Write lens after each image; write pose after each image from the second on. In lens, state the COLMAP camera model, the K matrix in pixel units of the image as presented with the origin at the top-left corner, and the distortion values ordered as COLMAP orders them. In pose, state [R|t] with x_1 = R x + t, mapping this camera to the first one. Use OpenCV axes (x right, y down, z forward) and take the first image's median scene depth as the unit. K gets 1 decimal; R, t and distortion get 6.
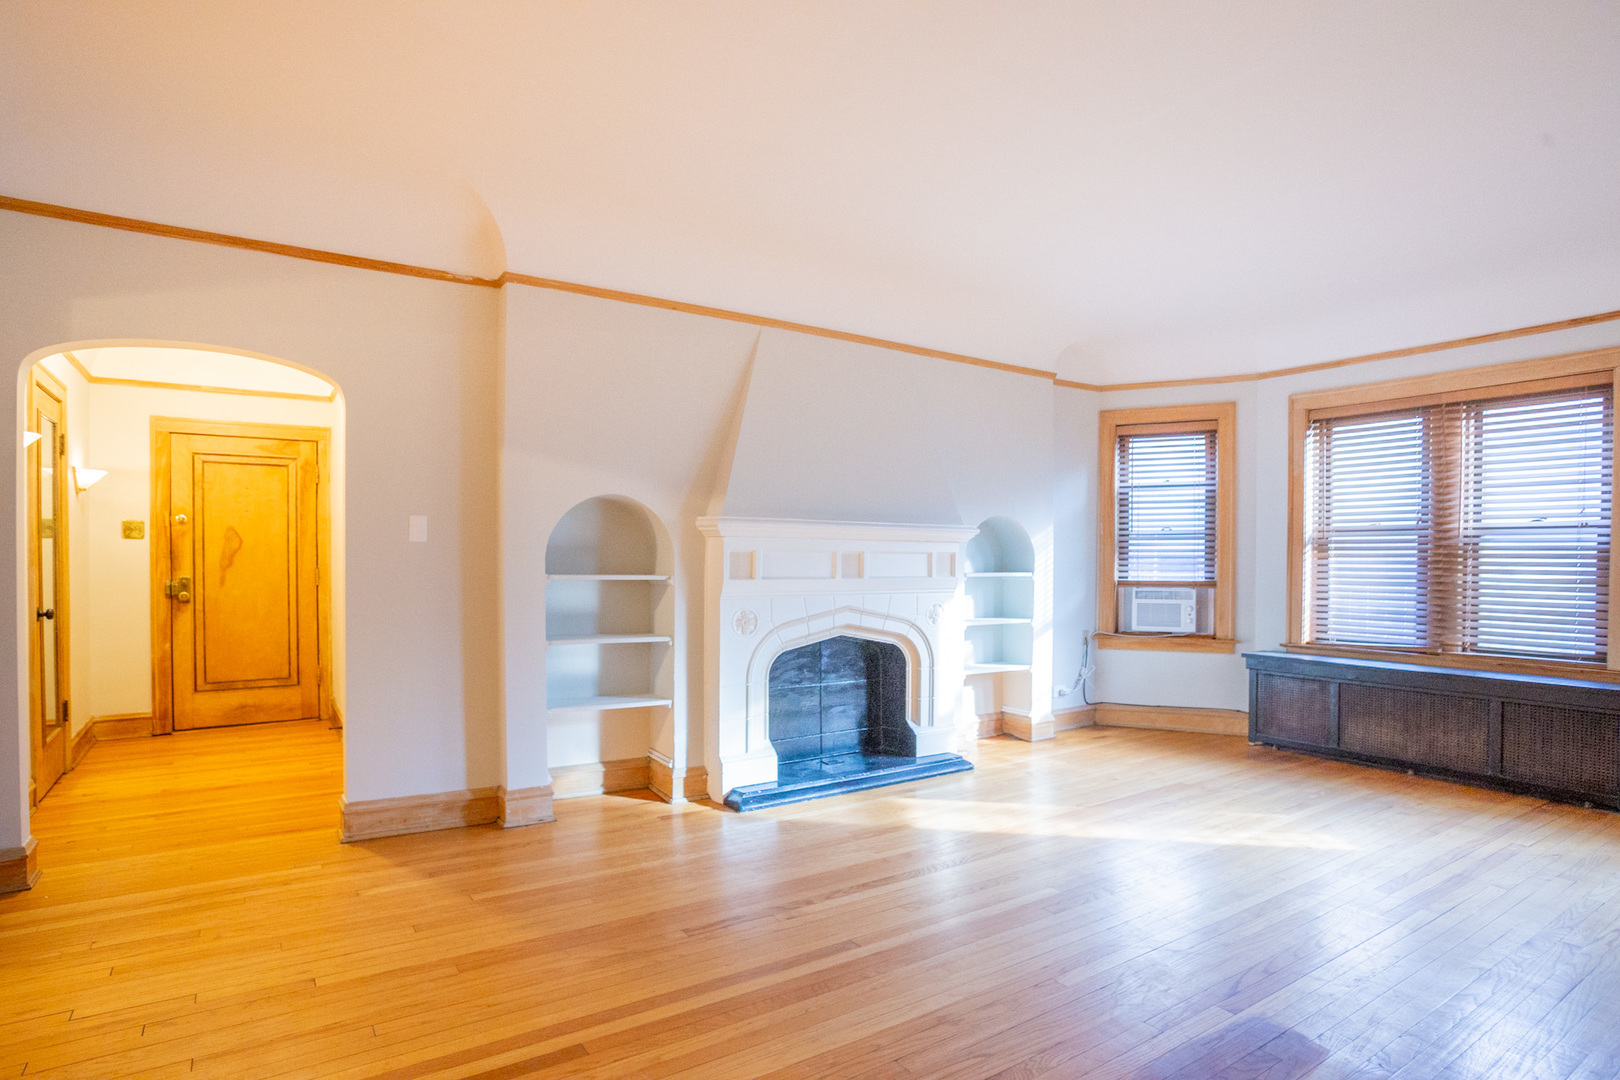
lens RADIAL K [[832.8, 0, 797.2], [0, 832.8, 570.0], [0, 0, 1]] dist [-0.071078, 0.034908]
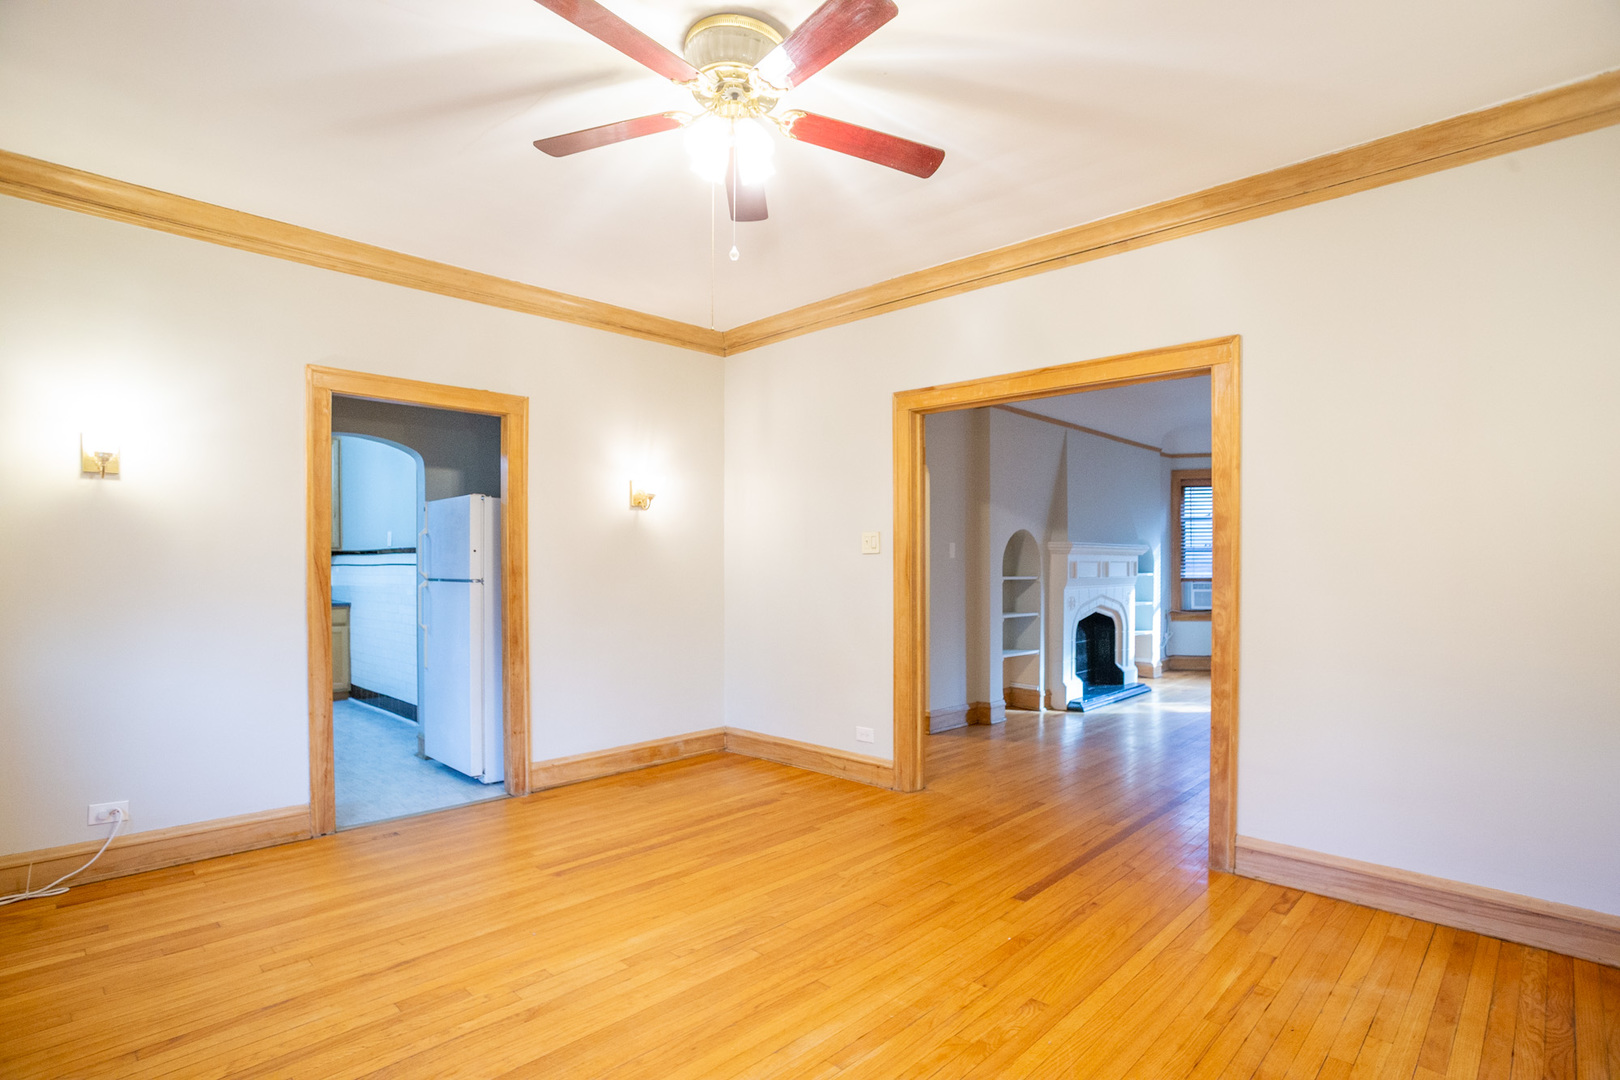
lens RADIAL K [[832.8, 0, 797.2], [0, 832.8, 570.0], [0, 0, 1]] dist [-0.071078, 0.034908]
pose [[0.970981, -0.003935, 0.239125, -0.903229], [0.002940, 0.999985, 0.004517, -0.014662], [-0.239139, -0.003683, 0.970978, -0.455959]]
